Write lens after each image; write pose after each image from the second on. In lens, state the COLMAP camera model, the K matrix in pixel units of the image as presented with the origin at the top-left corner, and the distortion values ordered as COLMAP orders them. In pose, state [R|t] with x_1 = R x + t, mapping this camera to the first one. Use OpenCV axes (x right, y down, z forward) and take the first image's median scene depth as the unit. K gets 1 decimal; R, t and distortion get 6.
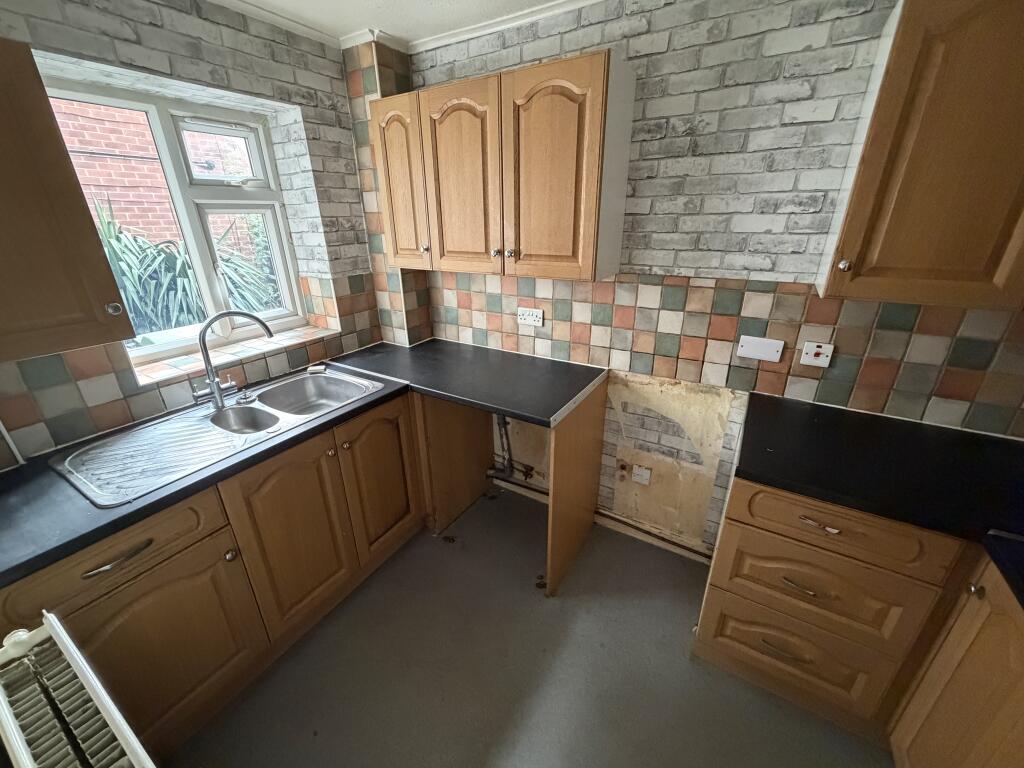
lens RADIAL K [[406.2, 0, 512.7], [0, 406.2, 384.9], [0, 0, 1]] dist [0.001960, 0.000090]
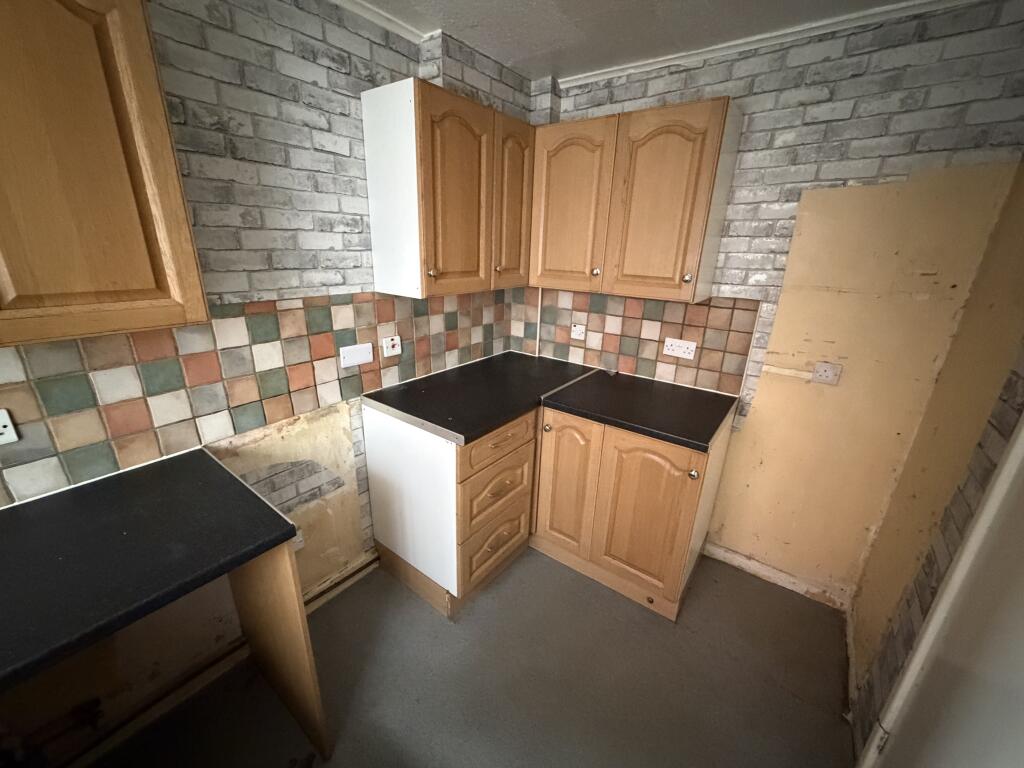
lens RADIAL K [[406.2, 0, 510.8], [0, 406.2, 382.4], [0, 0, 1]] dist [0.001960, 0.000090]
pose [[0.102091, -0.314004, 0.943917, -0.394245], [0.352870, 0.898602, 0.260764, -0.160552], [-0.930086, 0.306458, 0.202542, 0.419122]]
